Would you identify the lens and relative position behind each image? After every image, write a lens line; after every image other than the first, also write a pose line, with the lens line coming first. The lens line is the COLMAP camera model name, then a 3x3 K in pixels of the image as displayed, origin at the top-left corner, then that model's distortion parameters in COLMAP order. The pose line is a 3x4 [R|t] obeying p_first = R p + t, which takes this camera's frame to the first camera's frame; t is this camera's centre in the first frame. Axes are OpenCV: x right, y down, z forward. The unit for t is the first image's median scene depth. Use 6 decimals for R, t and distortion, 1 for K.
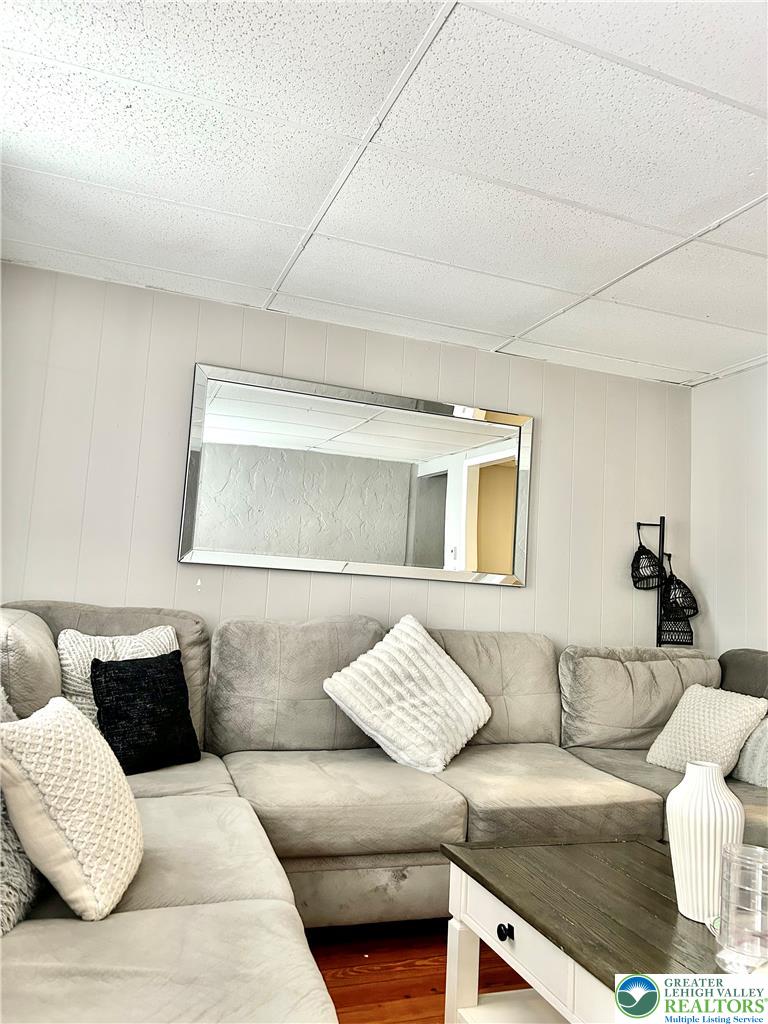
lens RADIAL K [[770.7, 0, 384.0], [0, 770.7, 512.0], [0, 0, 1]] dist [0.049957, -0.048349]
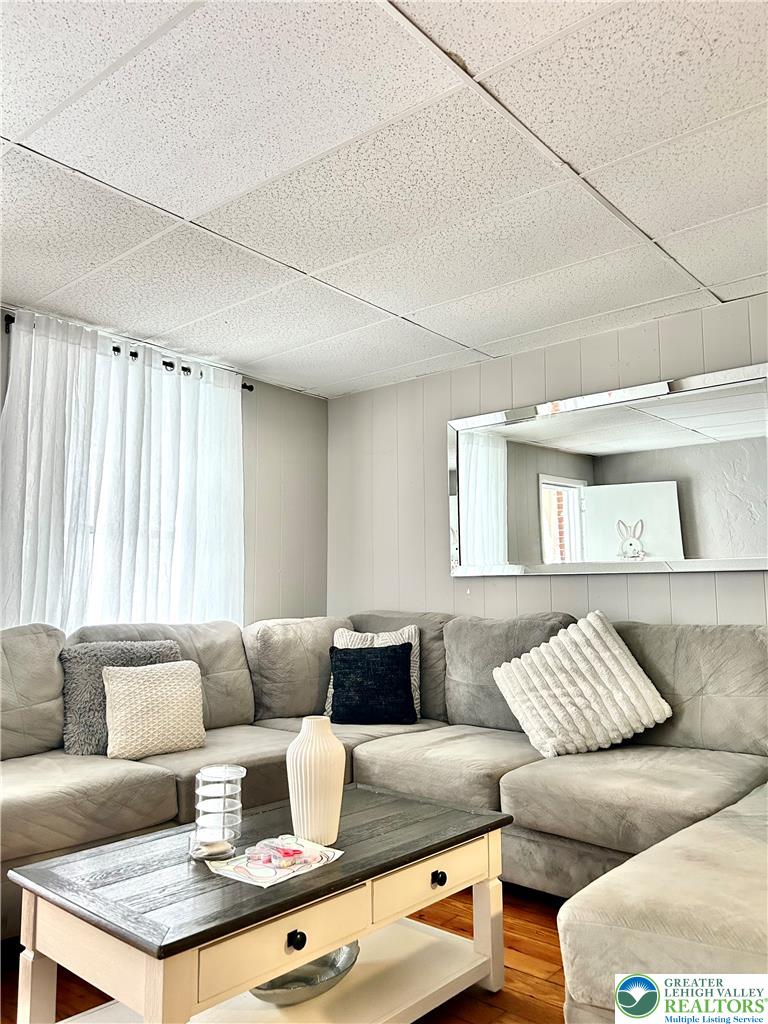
lens RADIAL K [[770.6, 0, 380.9], [0, 770.6, 516.4], [0, 0, 1]] dist [0.042576, -0.041925]
pose [[0.474960, -0.138840, -0.868986, 0.894864], [0.144686, 0.986358, -0.078512, 0.057017], [0.868032, -0.088440, 0.488569, 0.296927]]
